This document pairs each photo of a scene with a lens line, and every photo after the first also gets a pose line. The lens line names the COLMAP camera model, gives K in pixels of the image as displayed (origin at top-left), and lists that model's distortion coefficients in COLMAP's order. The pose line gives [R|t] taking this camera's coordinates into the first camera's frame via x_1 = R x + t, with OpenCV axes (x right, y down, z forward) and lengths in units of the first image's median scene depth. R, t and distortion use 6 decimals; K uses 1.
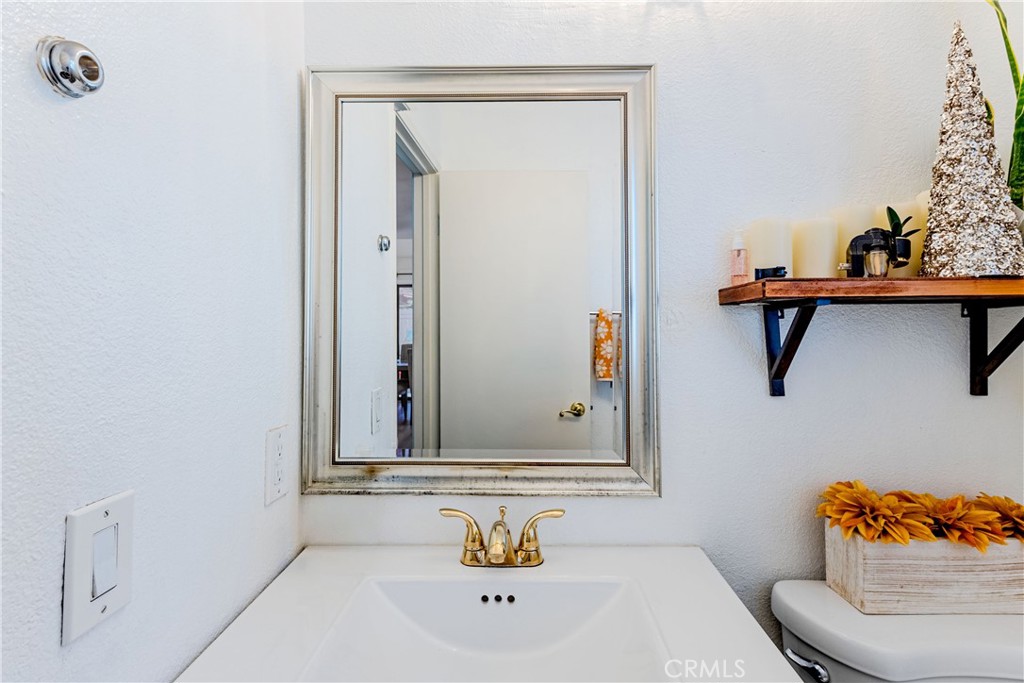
lens RADIAL K [[504.4, 0, 511.7], [0, 504.4, 309.9], [0, 0, 1]] dist [0.013797, 0.000585]
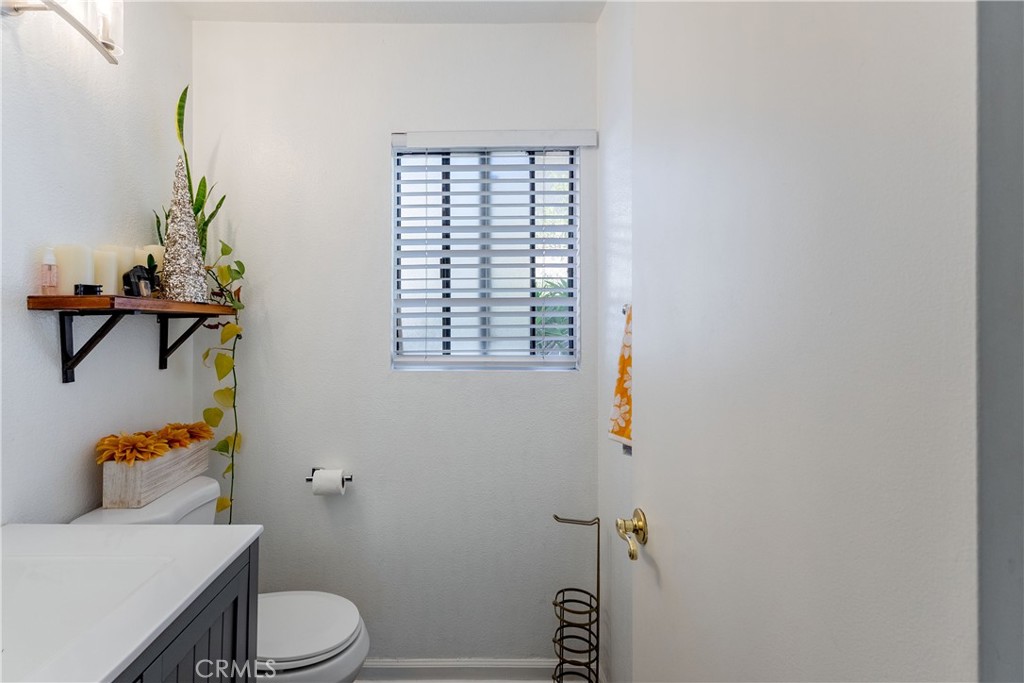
lens RADIAL K [[481.7, 0, 513.2], [0, 481.7, 332.4], [0, 0, 1]] dist [0.000538, 0.000060]
pose [[-0.099857, -0.003924, 0.994994, -0.913025], [-0.035123, 0.999383, 0.000416, 0.003310], [-0.994382, -0.034906, -0.099934, 0.005455]]
